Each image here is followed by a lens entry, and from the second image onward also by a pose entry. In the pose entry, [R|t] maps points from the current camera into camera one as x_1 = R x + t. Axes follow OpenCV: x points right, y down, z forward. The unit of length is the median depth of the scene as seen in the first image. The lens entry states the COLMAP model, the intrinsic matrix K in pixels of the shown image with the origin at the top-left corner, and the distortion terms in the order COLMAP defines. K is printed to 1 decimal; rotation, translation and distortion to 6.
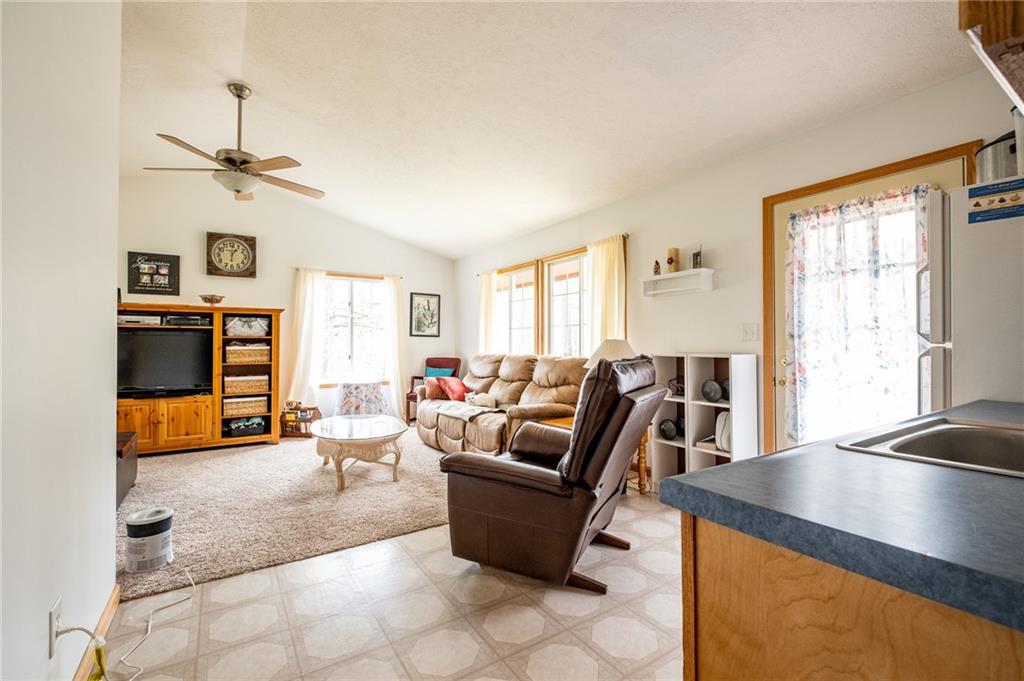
lens RADIAL K [[447.9, 0, 510.9], [0, 447.9, 341.3], [0, 0, 1]] dist [0.003566, -0.005262]
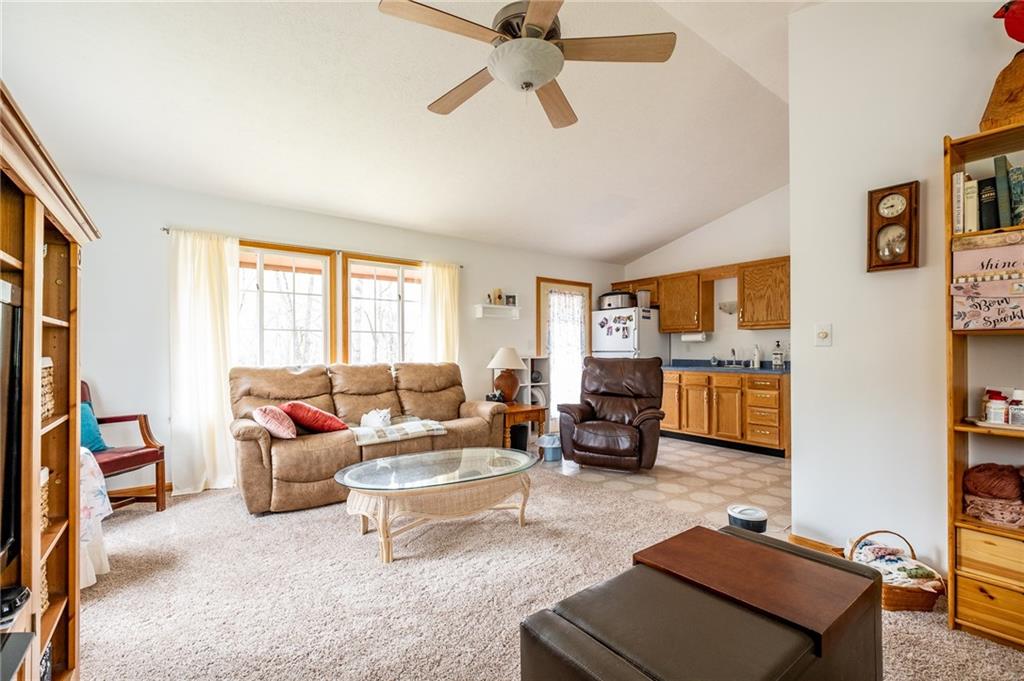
lens RADIAL K [[447.9, 0, 511.5], [0, 447.9, 347.2], [0, 0, 1]] dist [0.003566, -0.005262]
pose [[-0.072376, 0.009722, 0.997330, -1.025189], [-0.007238, 0.999921, -0.010273, 0.007851], [-0.997351, -0.007963, -0.072300, 0.928831]]
